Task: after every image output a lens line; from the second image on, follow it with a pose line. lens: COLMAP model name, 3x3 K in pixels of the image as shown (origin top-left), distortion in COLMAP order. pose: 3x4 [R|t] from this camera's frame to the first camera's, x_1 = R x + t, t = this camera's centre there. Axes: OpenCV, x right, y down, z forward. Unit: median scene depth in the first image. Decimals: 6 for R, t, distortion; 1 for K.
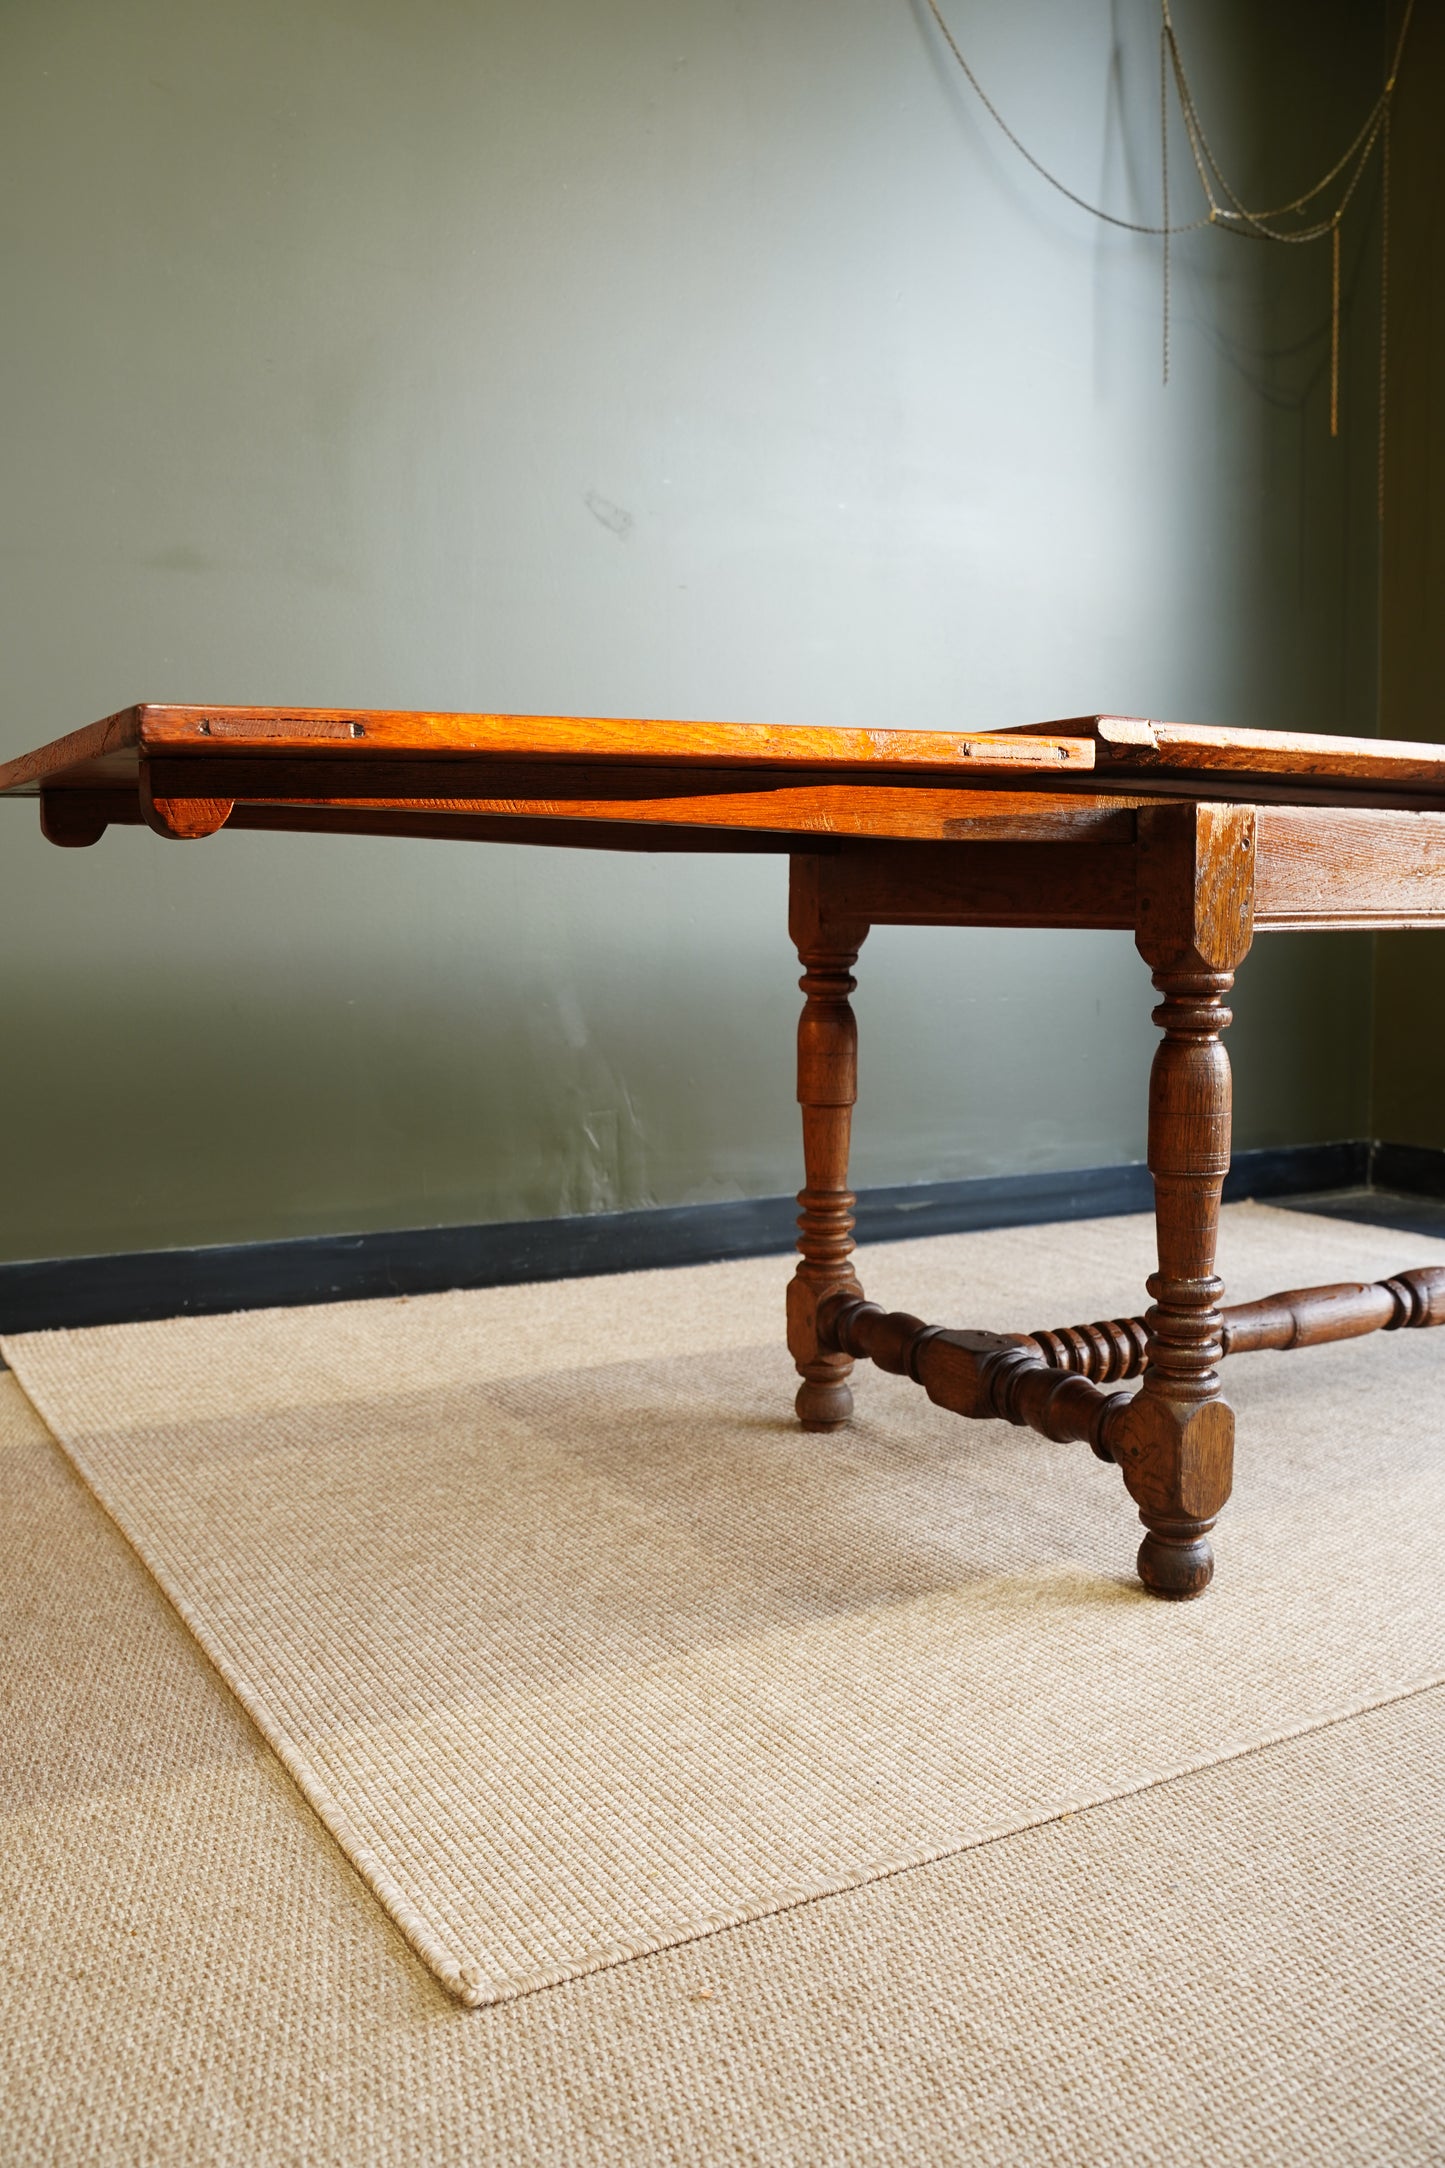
lens RADIAL K [[1741.5, 0, 710.5], [0, 1741.5, 1084.5], [0, 0, 1]] dist [-0.085963, 0.018878]
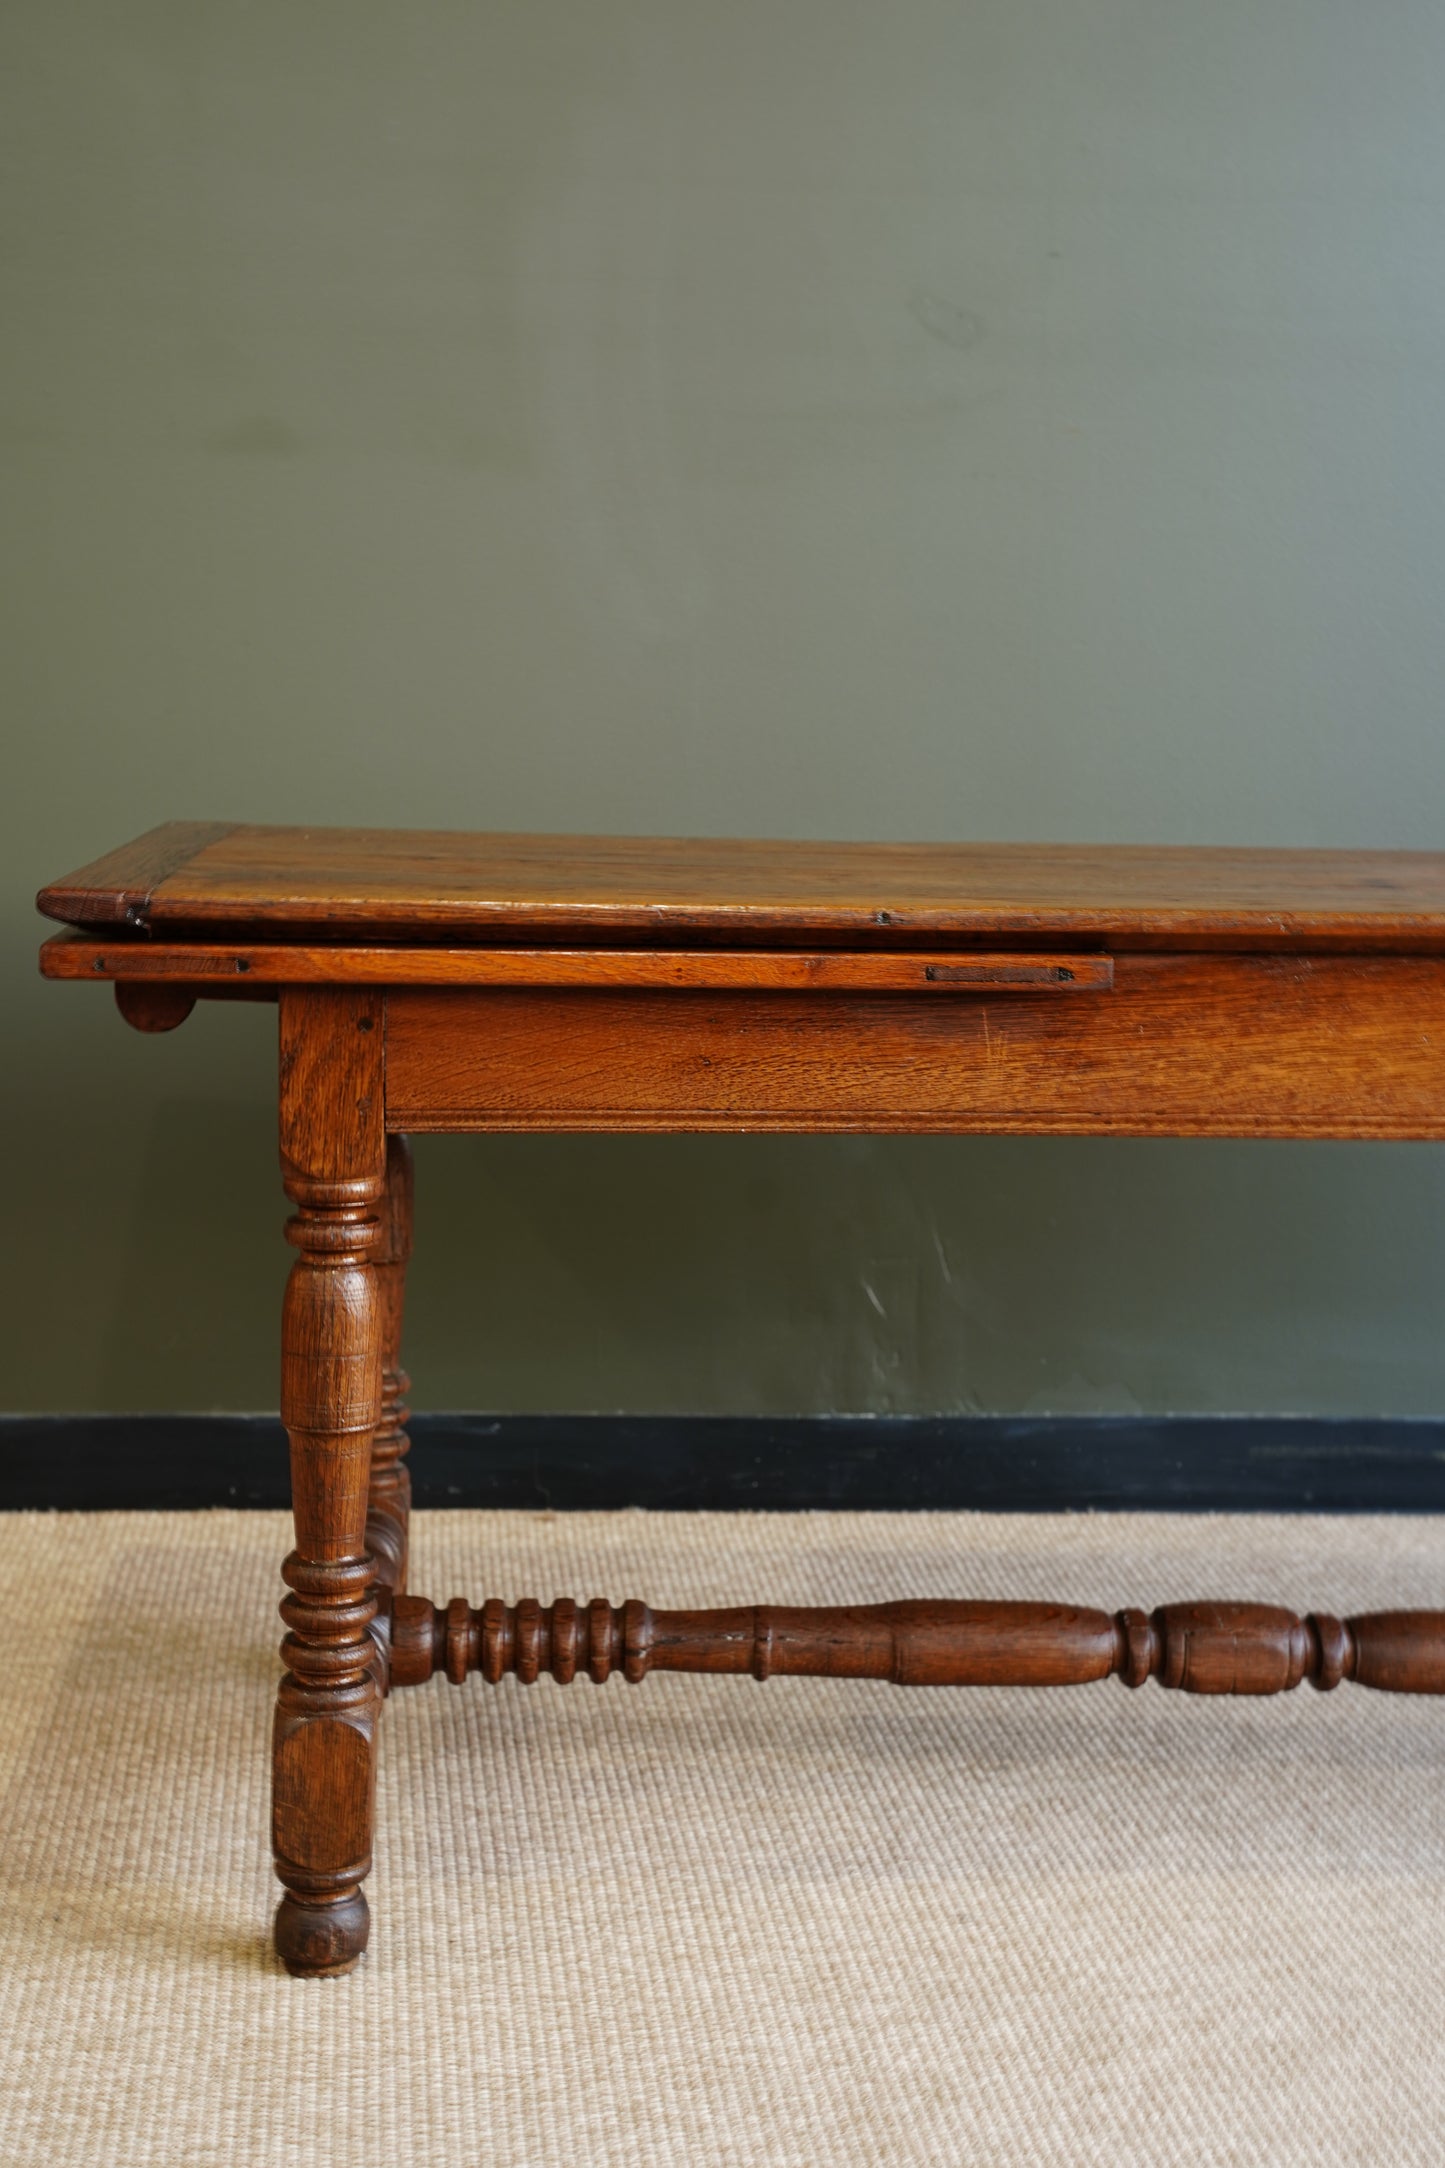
lens RADIAL K [[3147.4, 0, 714.3], [0, 3147.4, 1075.9], [0, 0, 1]] dist [0.255268, 0.000000]
pose [[0.902890, 0.079758, -0.422407, 0.999736], [-0.068729, 0.996780, 0.041303, -0.174637], [0.424342, -0.008260, 0.905465, -0.234027]]
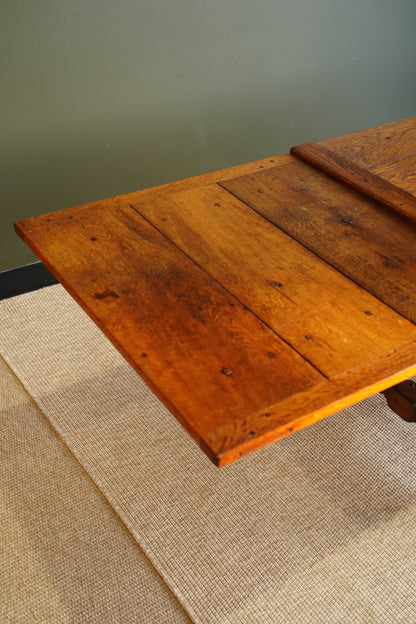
lens RADIAL K [[754.7, 0, 210.1], [0, 754.7, 315.9], [0, 0, 1]] dist [0.164299, 0.000000]
pose [[0.997202, -0.013330, 0.073550, -0.260397], [-0.024601, 0.870626, 0.491330, -0.575492], [-0.070584, -0.491765, 0.867862, 0.096811]]
